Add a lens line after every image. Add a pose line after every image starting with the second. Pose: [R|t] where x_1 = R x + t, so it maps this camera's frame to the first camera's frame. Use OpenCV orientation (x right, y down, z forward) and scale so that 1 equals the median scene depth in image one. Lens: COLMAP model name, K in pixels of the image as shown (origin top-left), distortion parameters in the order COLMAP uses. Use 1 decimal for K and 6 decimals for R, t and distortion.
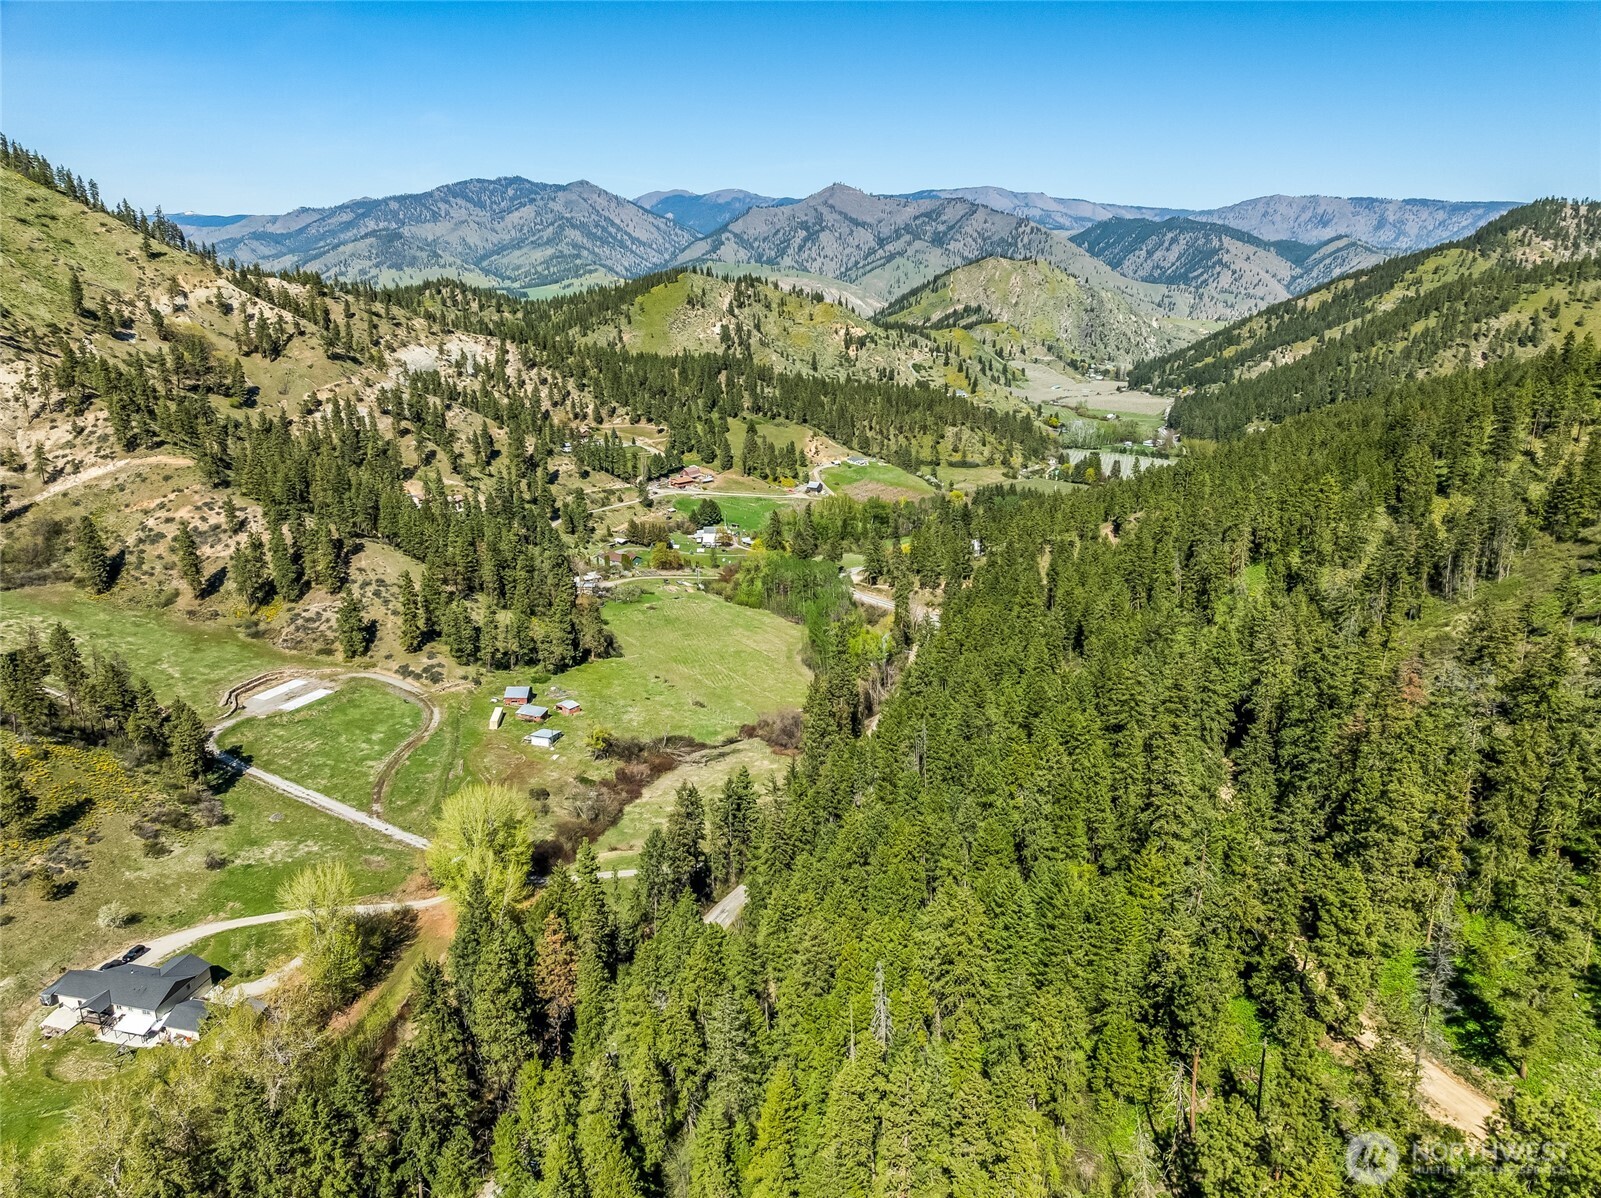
lens RADIAL K [[1144.5, 0, 800.5], [0, 1144.5, 599.0], [0, 0, 1]] dist [-0.026836, 0.009685]
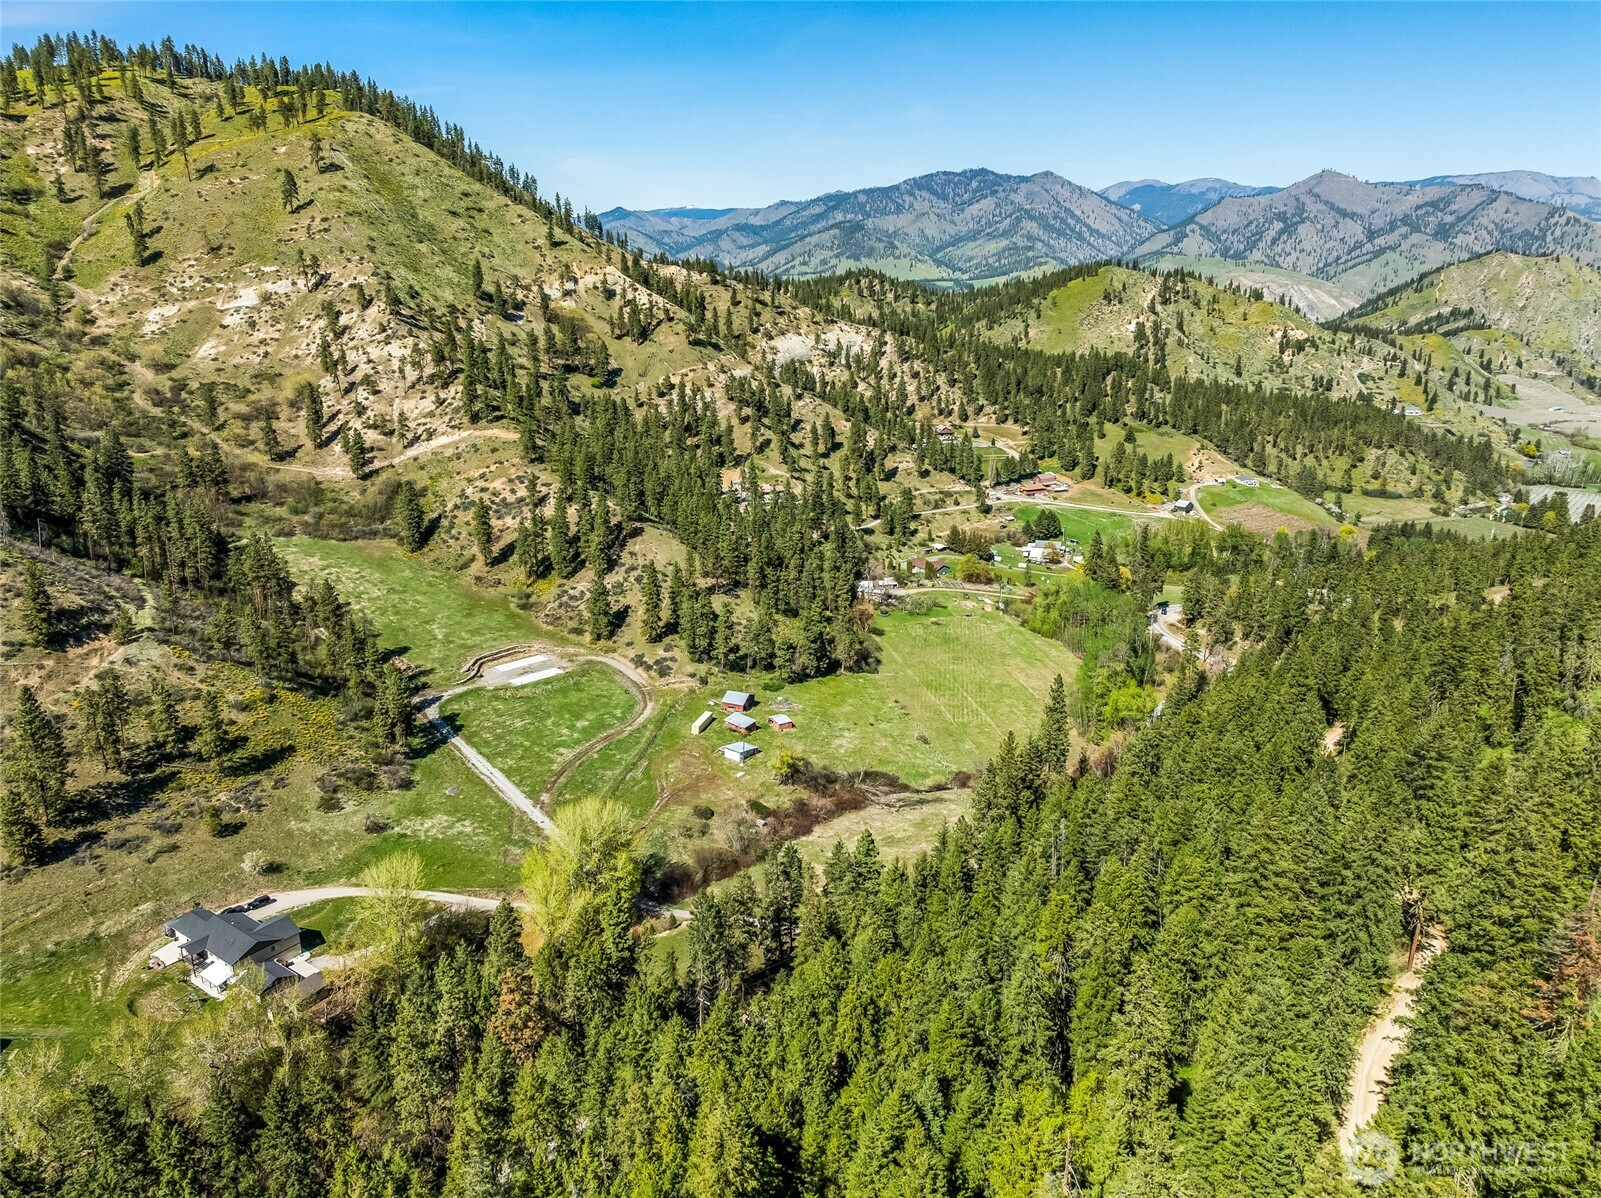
lens RADIAL K [[1144.5, 0, 800.5], [0, 1144.5, 599.0], [0, 0, 1]] dist [-0.026836, 0.009685]
pose [[0.923130, 0.114234, -0.367125, 0.081288], [-0.111980, 0.993330, 0.027510, -0.018858], [0.367819, 0.015716, 0.929765, 0.066797]]
